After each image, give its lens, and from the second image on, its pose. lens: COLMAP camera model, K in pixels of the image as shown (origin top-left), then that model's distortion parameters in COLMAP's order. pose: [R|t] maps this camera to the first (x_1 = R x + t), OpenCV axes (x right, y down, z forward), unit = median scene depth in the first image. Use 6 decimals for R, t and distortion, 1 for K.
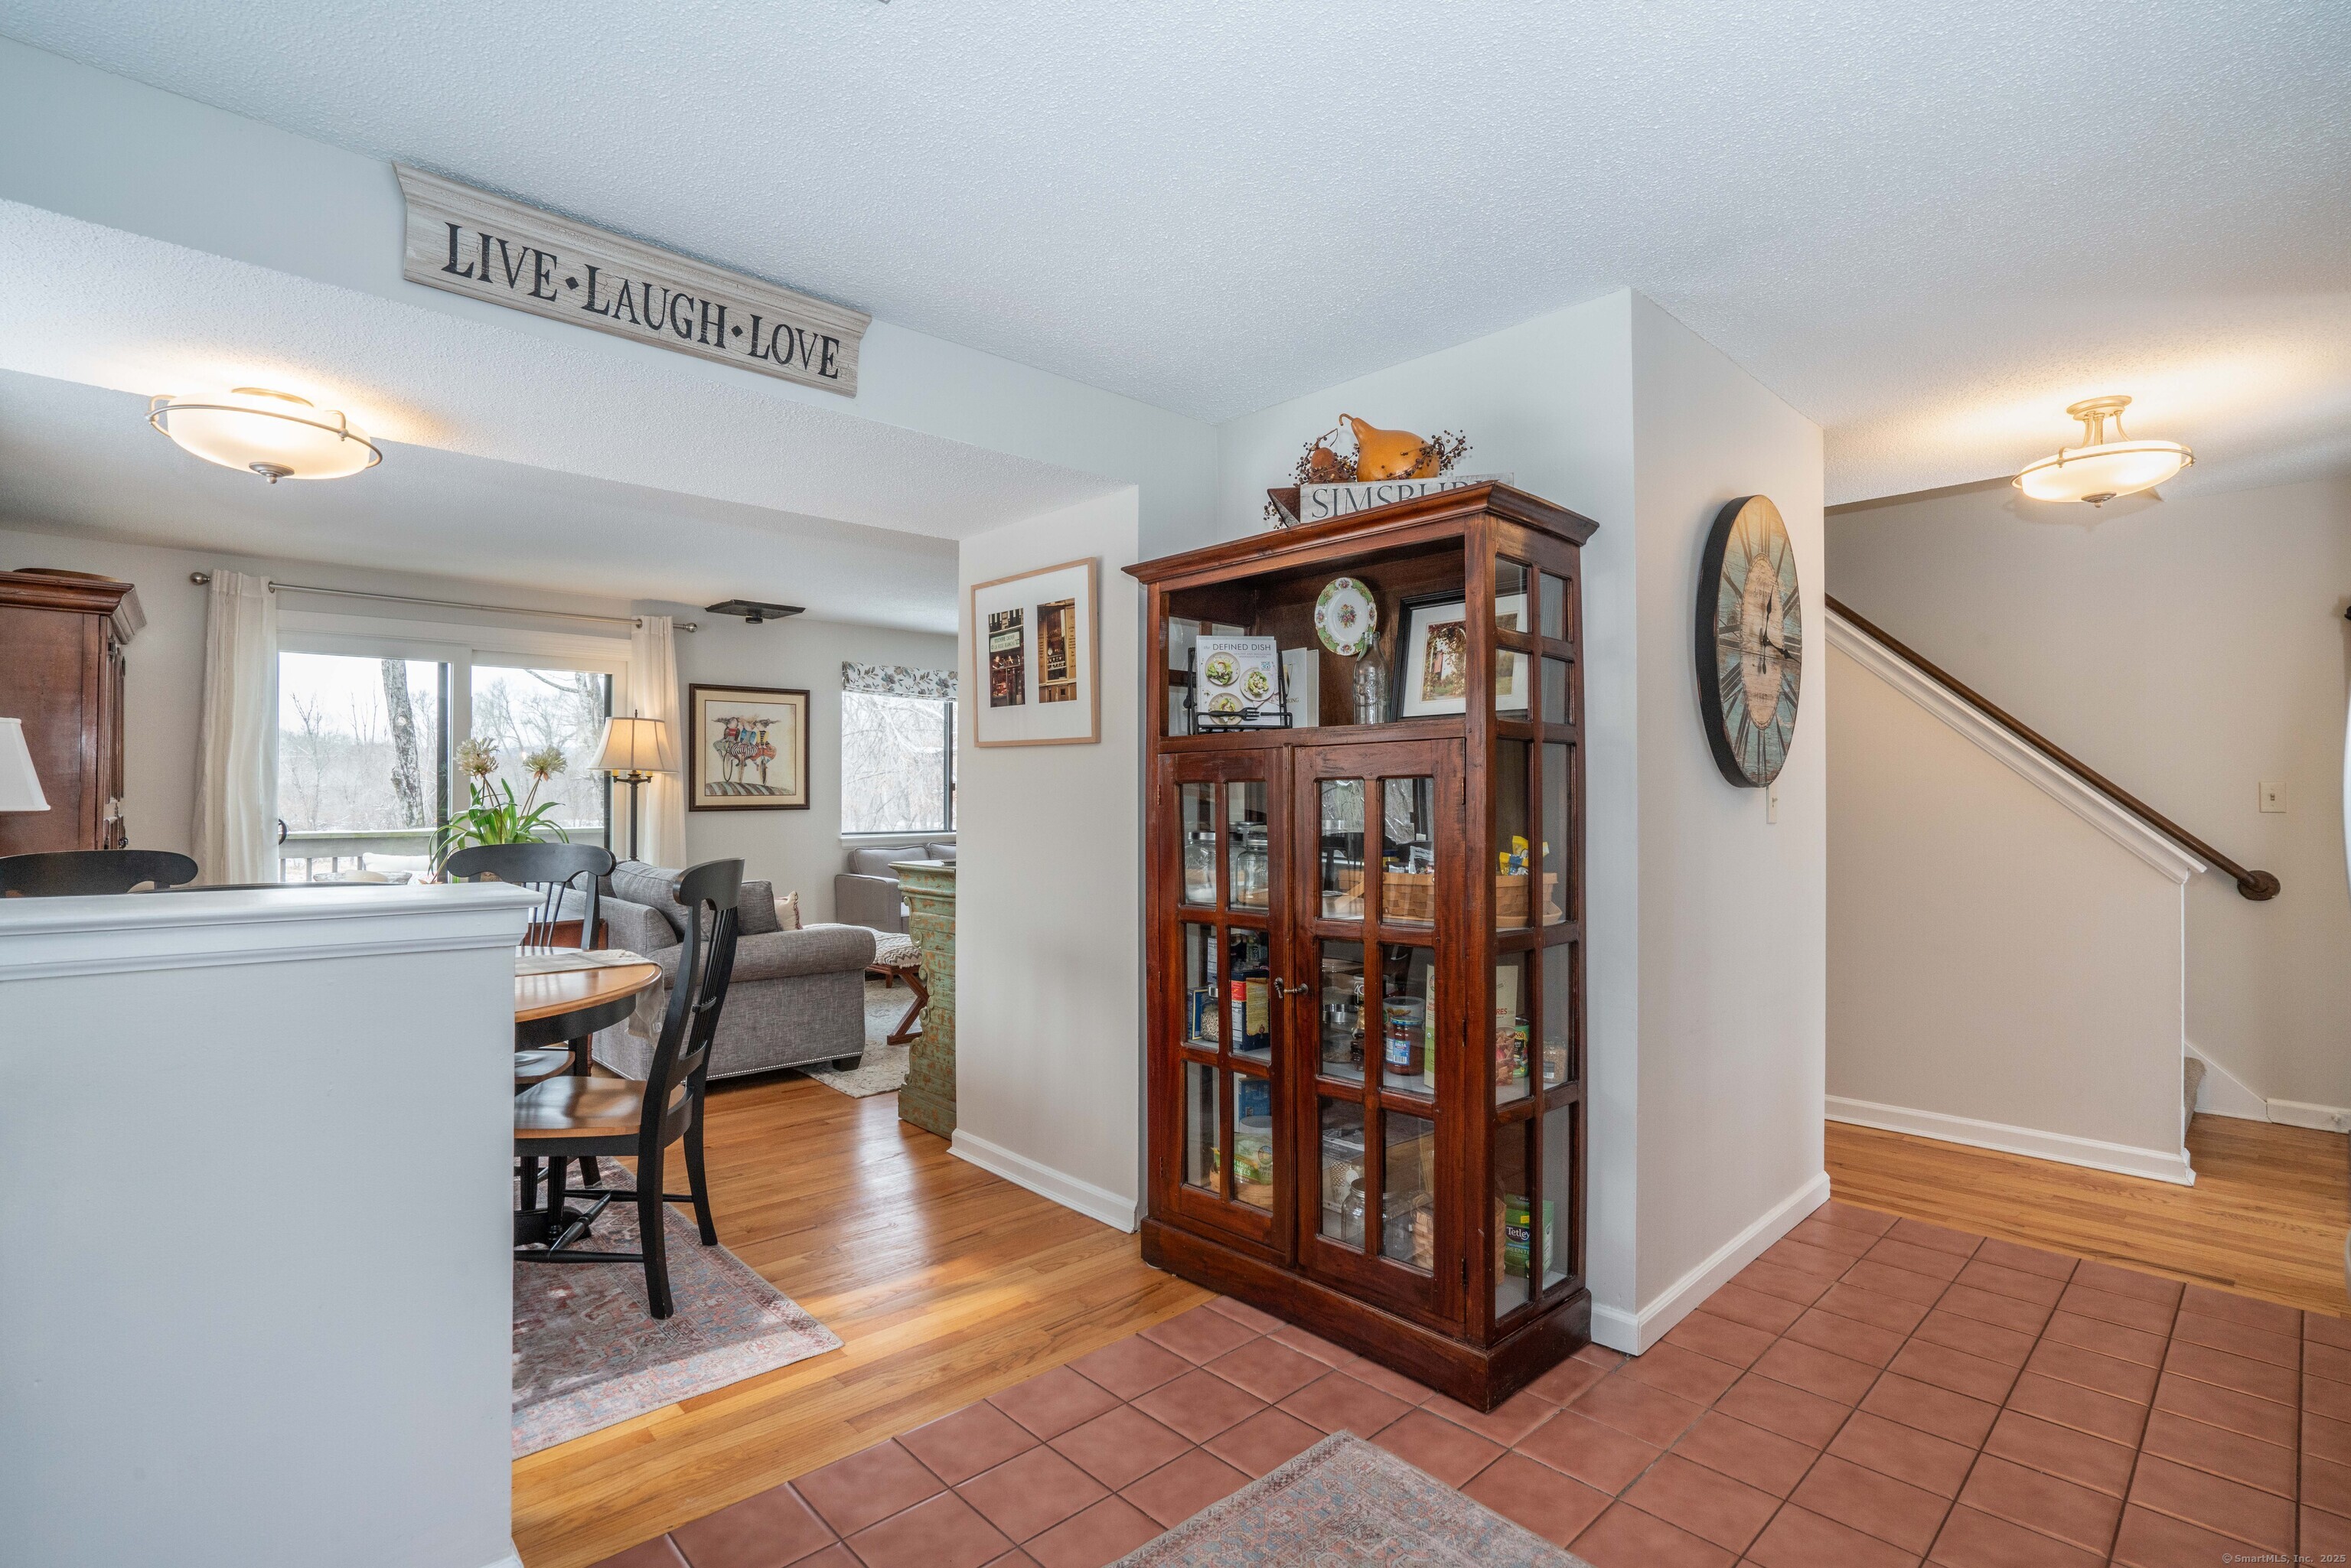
lens RADIAL K [[1101.5, 0, 1160.0], [0, 1101.5, 781.0], [0, 0, 1]] dist [-0.030659, 0.001759]
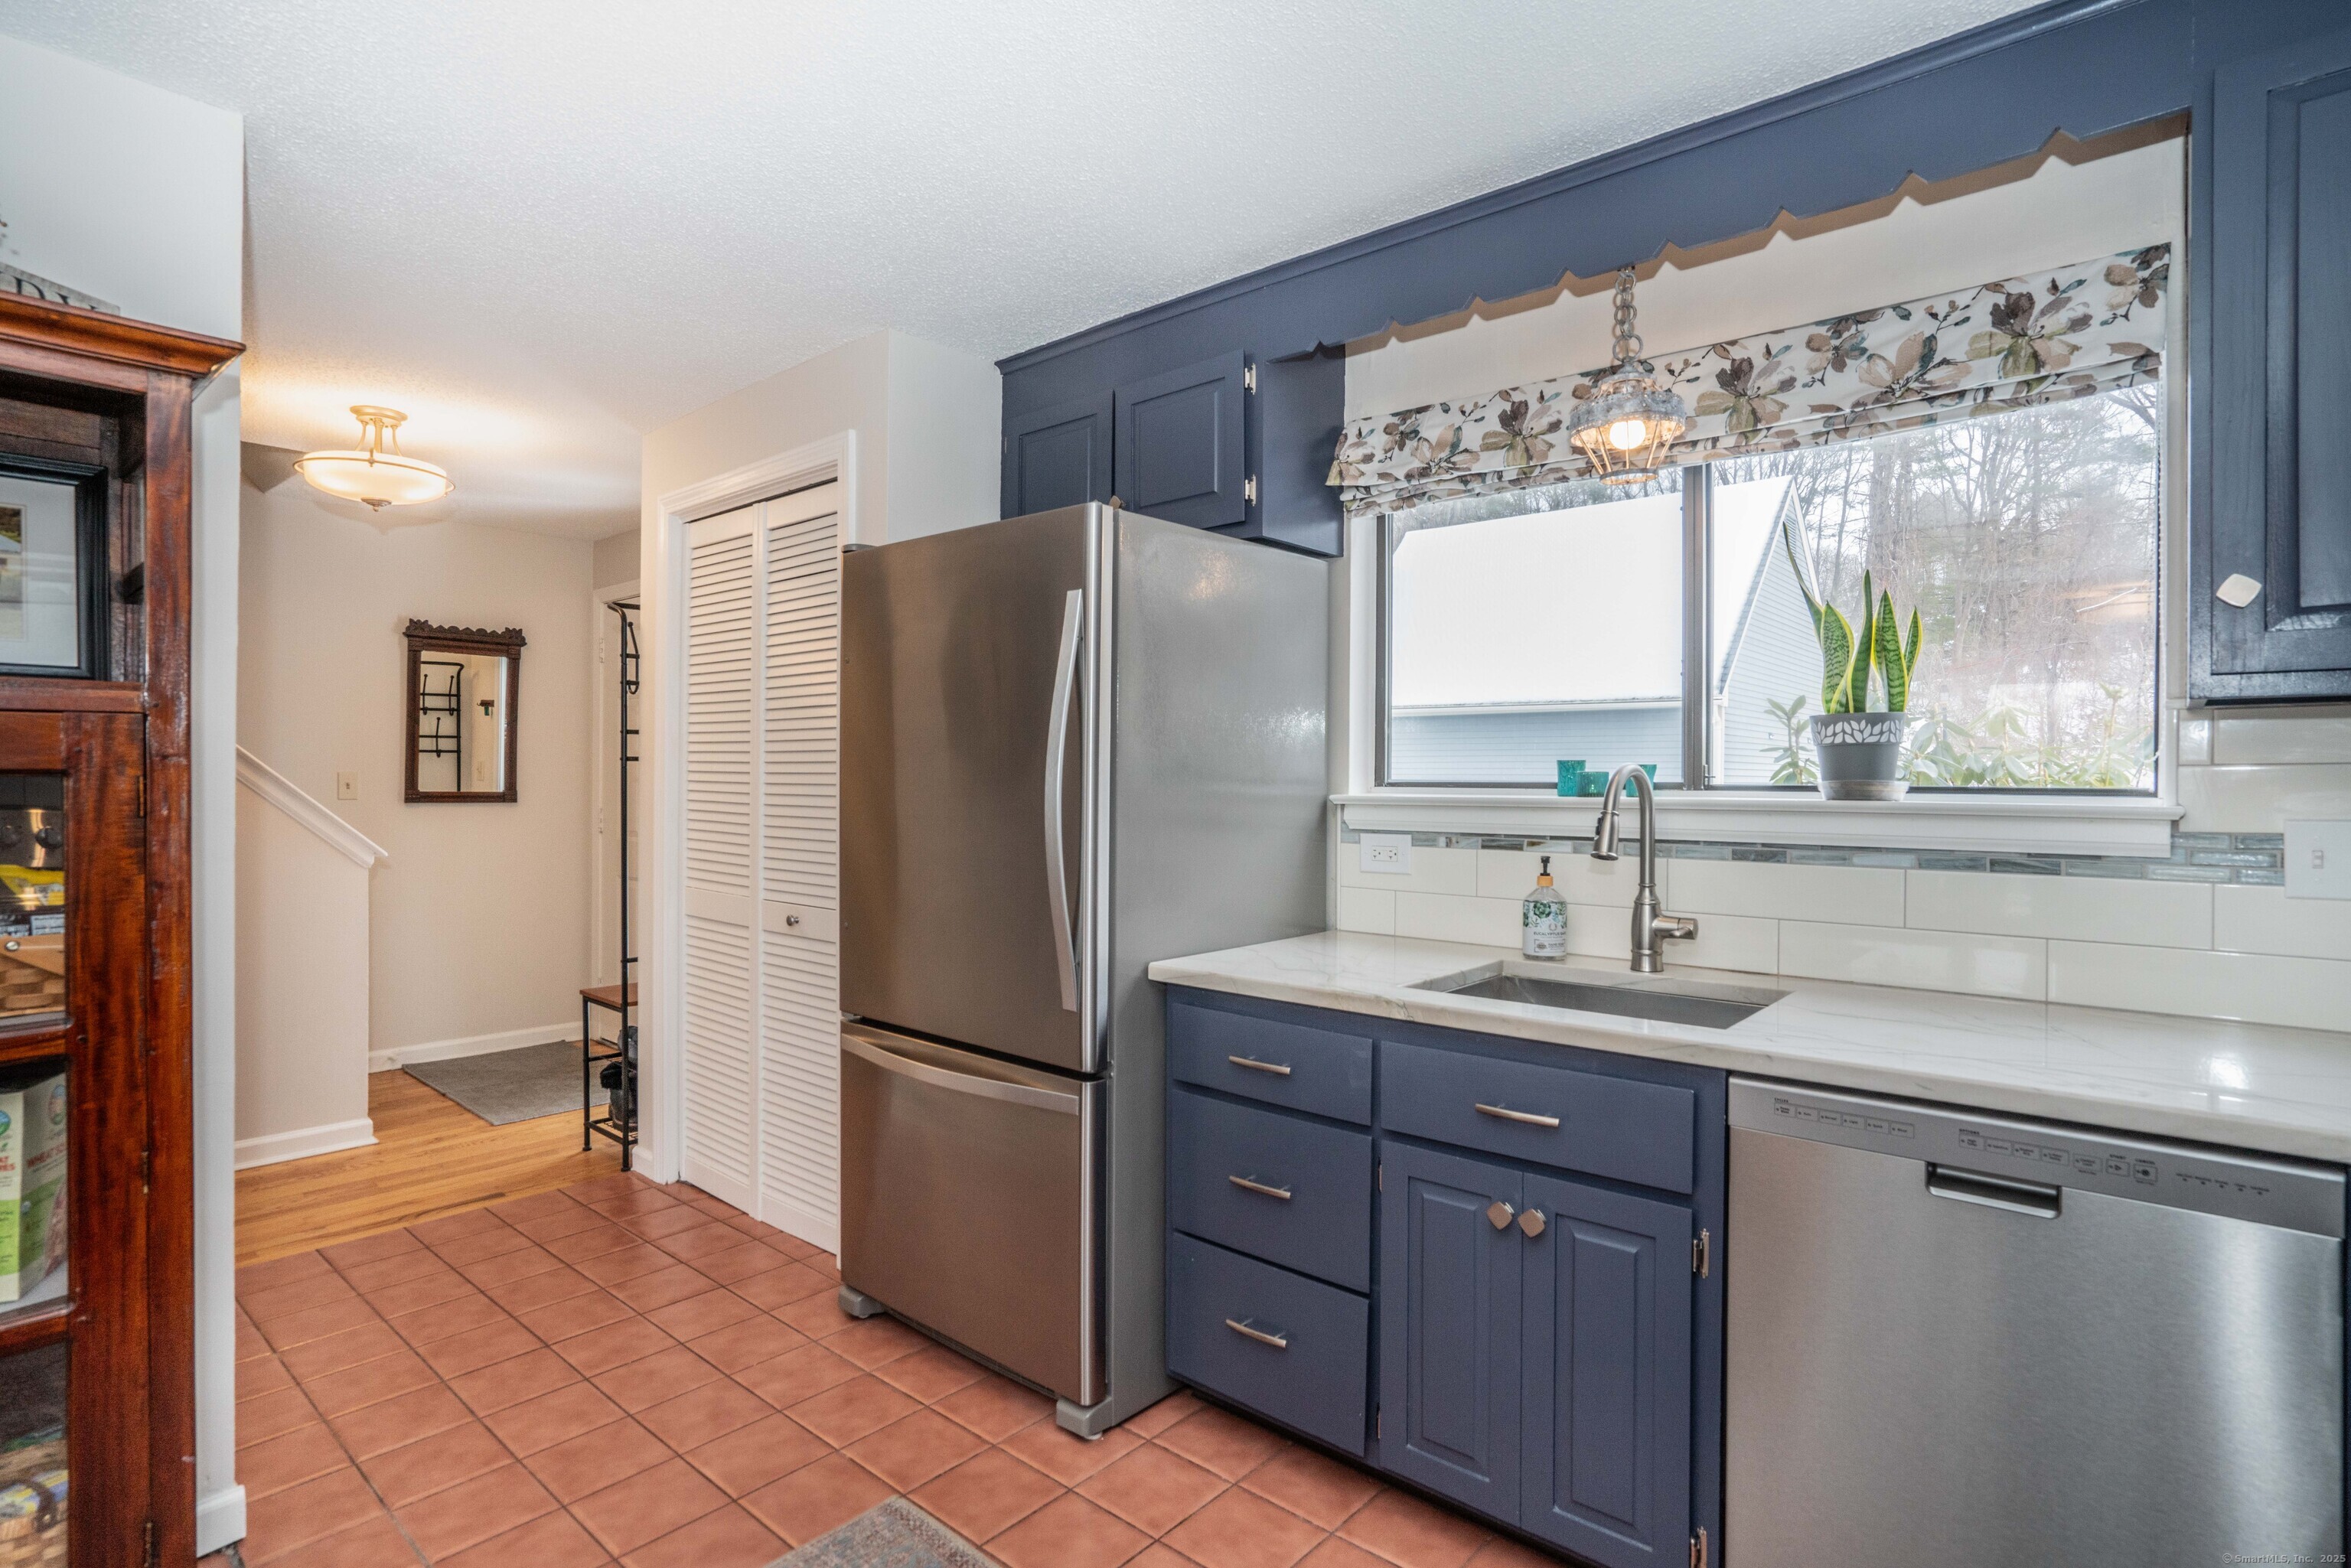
lens RADIAL K [[1207.9, 0, 1135.8], [0, 1207.9, 771.5], [0, 0, 1]] dist [-0.020668, 0.003447]
pose [[-0.099170, 0.003828, 0.995063, -0.329417], [-0.017277, 0.999835, -0.005568, -0.007585], [-0.994921, -0.017744, -0.099087, 0.348038]]
